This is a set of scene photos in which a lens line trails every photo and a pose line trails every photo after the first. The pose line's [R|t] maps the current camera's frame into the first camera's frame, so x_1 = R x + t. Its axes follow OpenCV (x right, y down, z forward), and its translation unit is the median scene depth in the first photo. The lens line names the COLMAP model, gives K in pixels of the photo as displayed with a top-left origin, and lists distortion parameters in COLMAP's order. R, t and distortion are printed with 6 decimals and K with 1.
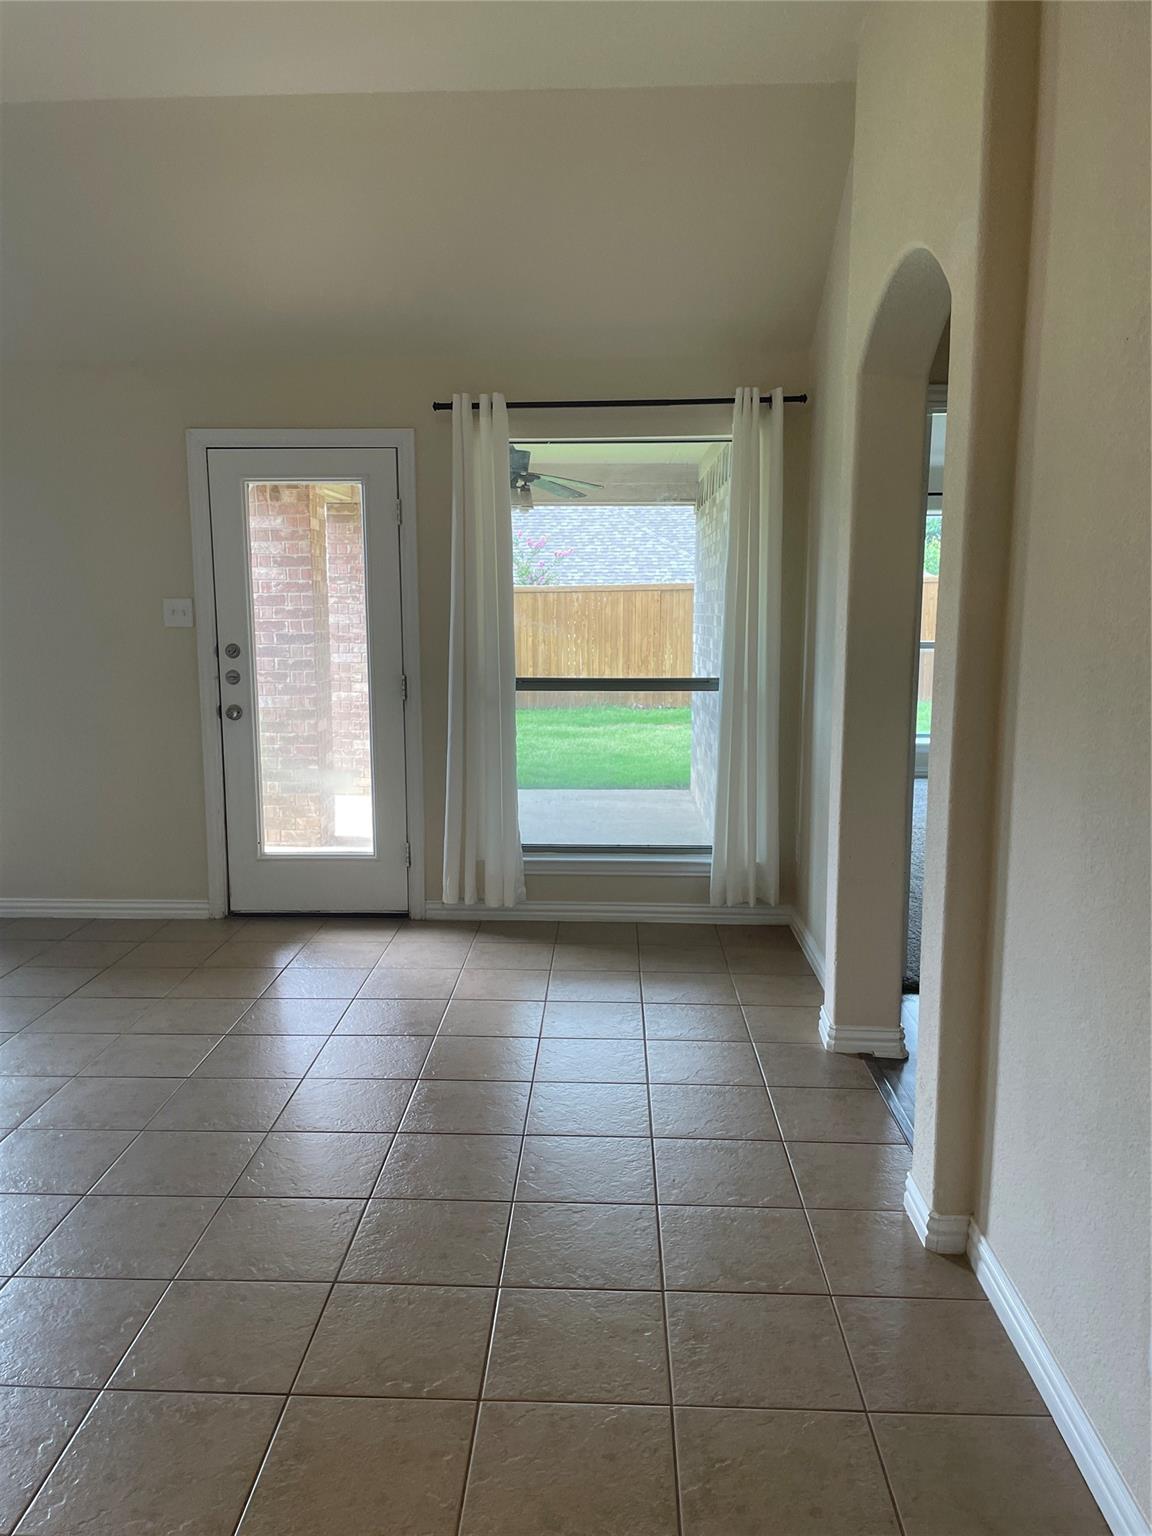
lens RADIAL K [[1142.1, 0, 571.1], [0, 1142.1, 772.4], [0, 0, 1]] dist [0.004542, -0.007655]
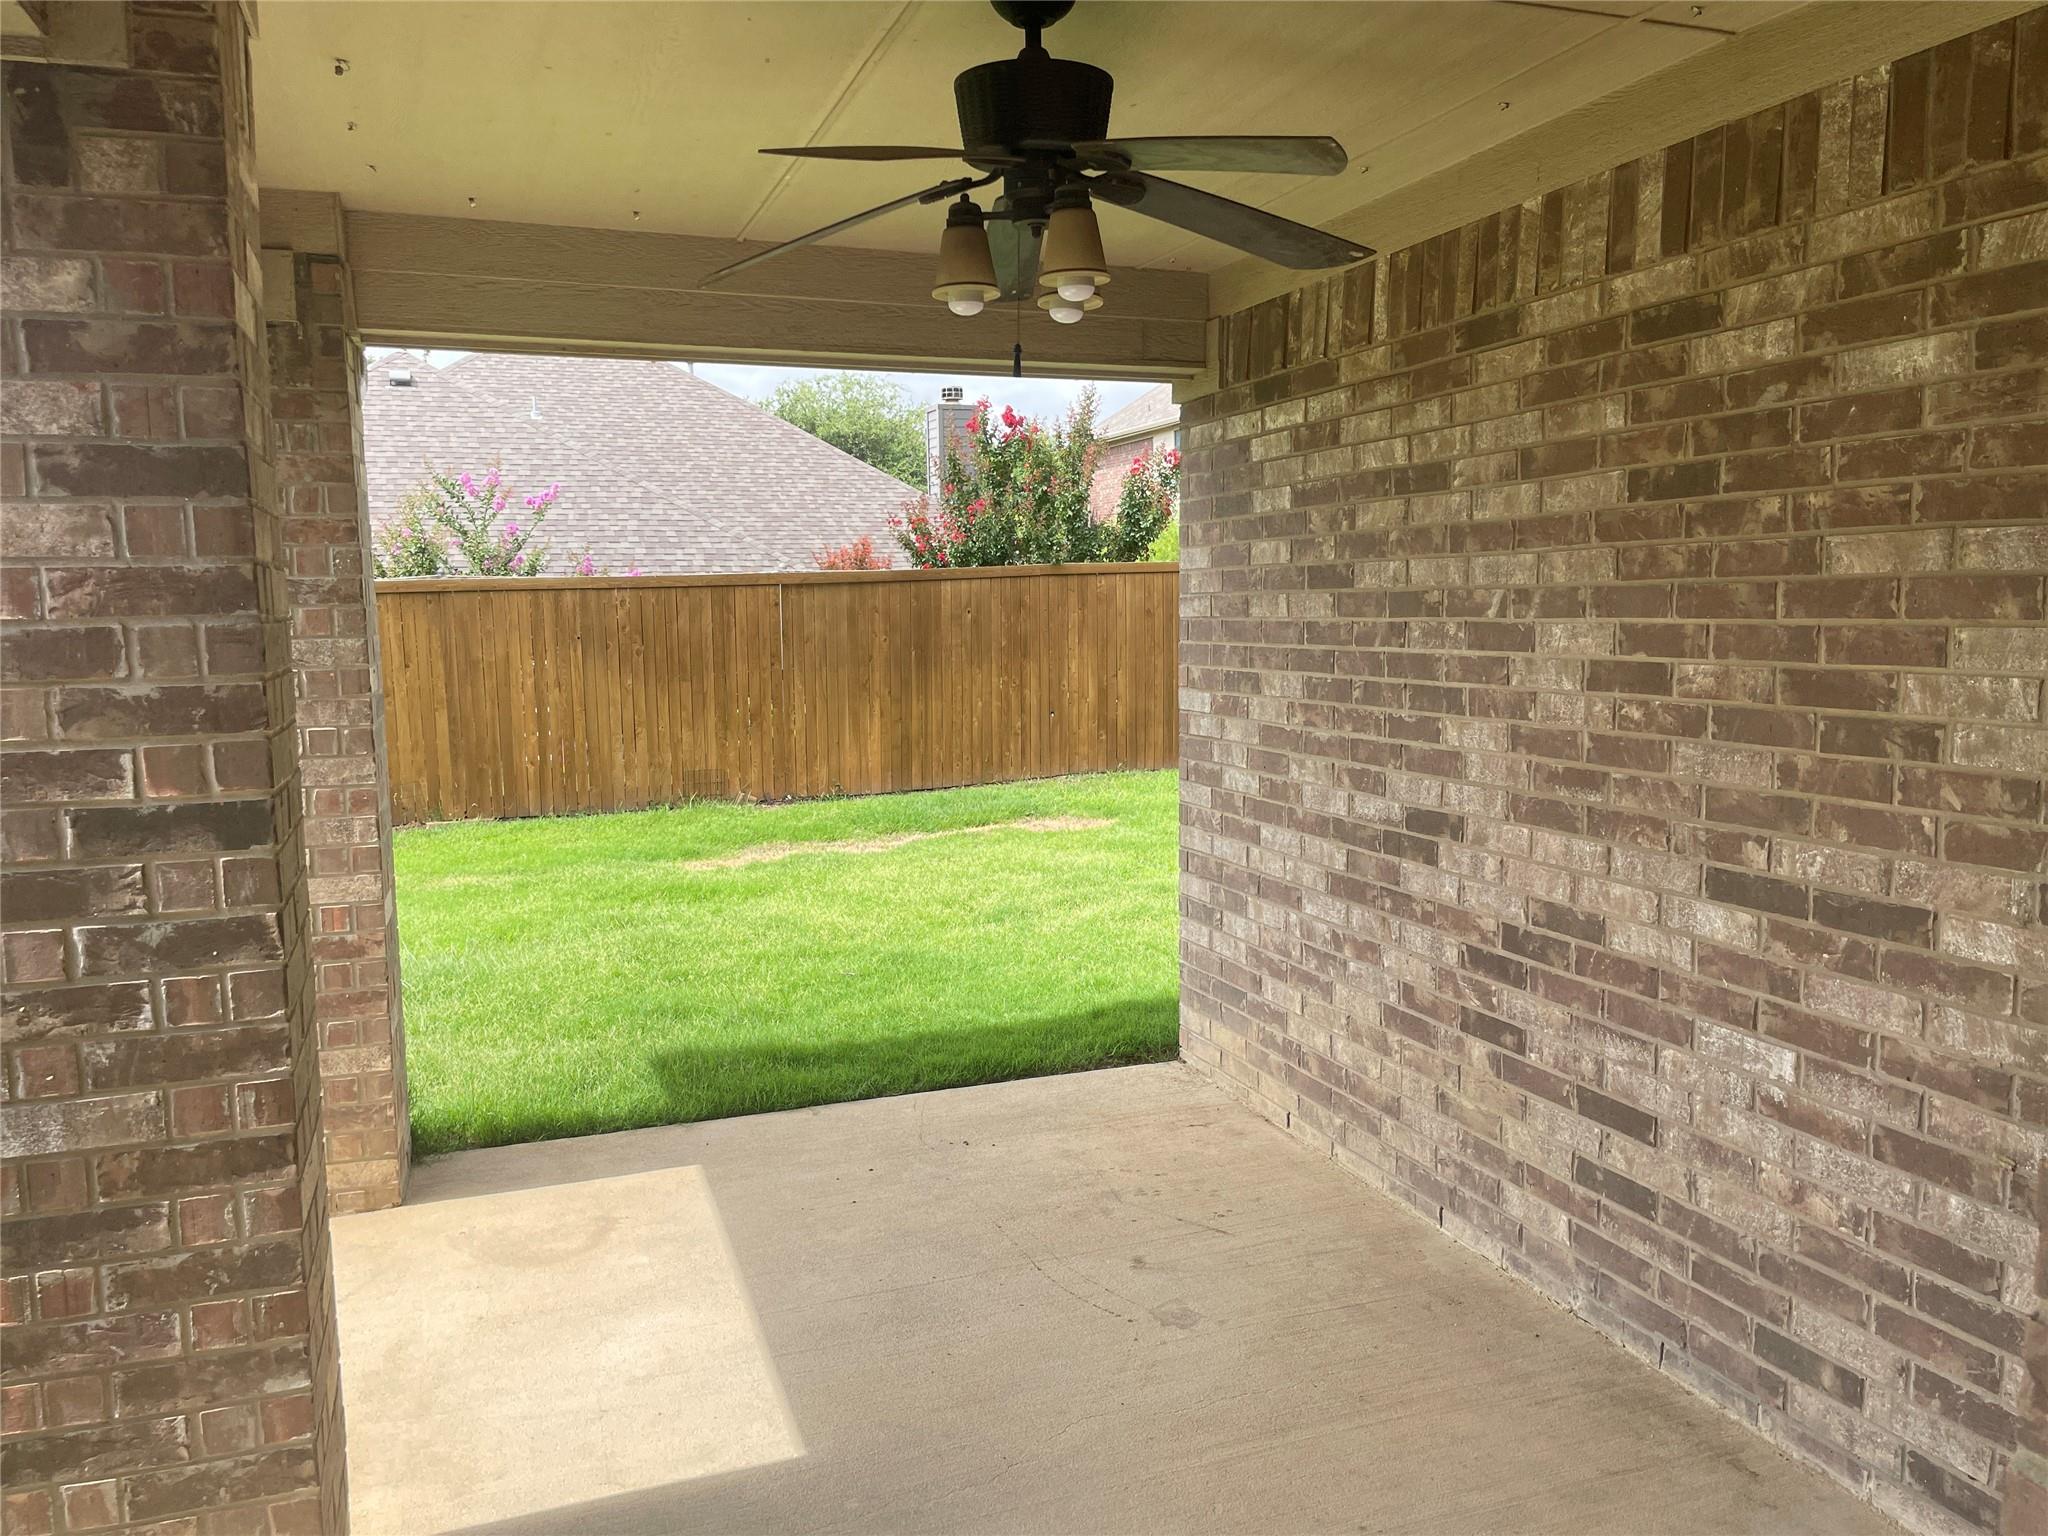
lens RADIAL K [[1522.7, 0, 1032.7], [0, 1522.7, 764.7], [0, 0, 1]] dist [0.004542, -0.007655]
pose [[0.927708, -0.052044, 0.369660, -0.195114], [0.066161, 0.997480, -0.025605, -0.109890], [-0.367396, 0.048211, 0.928814, 0.665262]]
